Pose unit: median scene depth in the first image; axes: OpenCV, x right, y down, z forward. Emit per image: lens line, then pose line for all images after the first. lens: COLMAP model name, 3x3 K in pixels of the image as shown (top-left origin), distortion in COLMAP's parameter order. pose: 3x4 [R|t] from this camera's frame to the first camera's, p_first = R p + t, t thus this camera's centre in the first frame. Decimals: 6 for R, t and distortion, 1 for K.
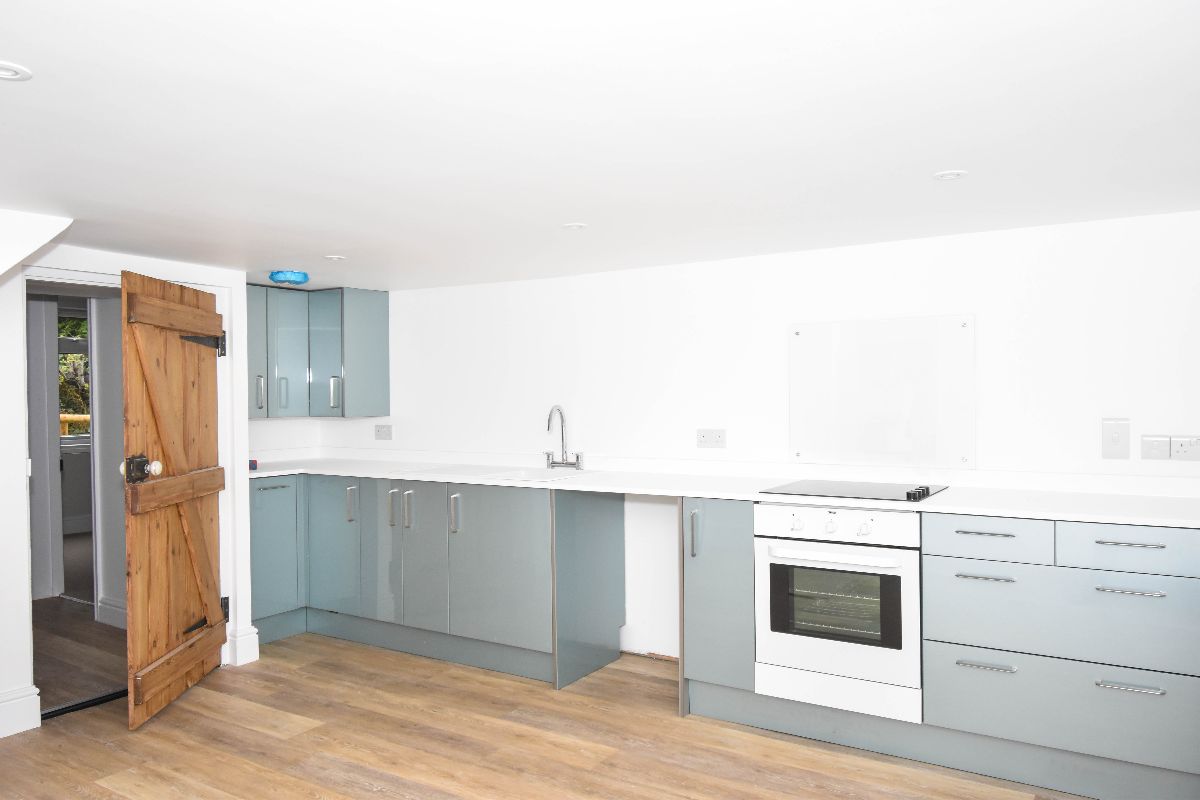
lens RADIAL K [[868.0, 0, 600.6], [0, 868.0, 399.5], [0, 0, 1]] dist [-0.005077, -0.001253]
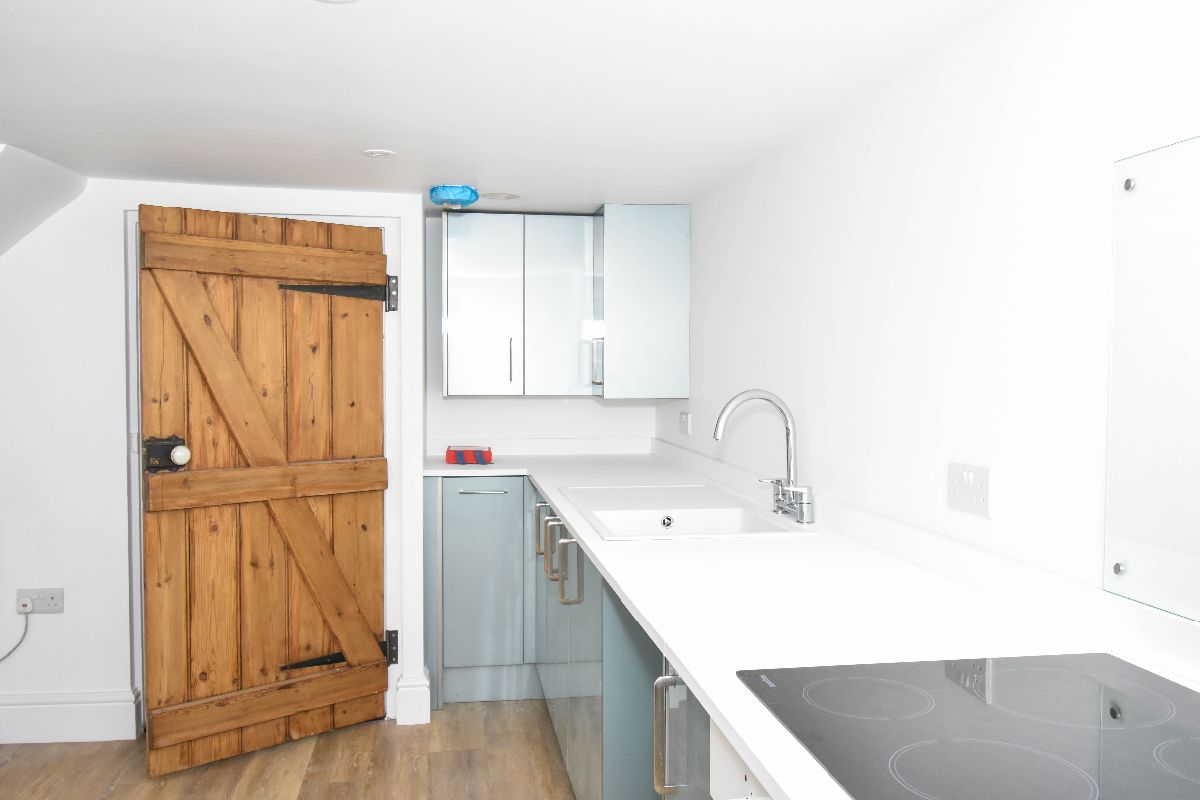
lens RADIAL K [[1010.0, 0, 600.3], [0, 1010.0, 398.3], [0, 0, 1]] dist [0.003013, -0.007737]
pose [[0.662305, 0.036653, -0.748337, 0.376394], [-0.014362, 0.999240, 0.036231, -0.009590], [0.749096, -0.013248, 0.662328, 0.614265]]
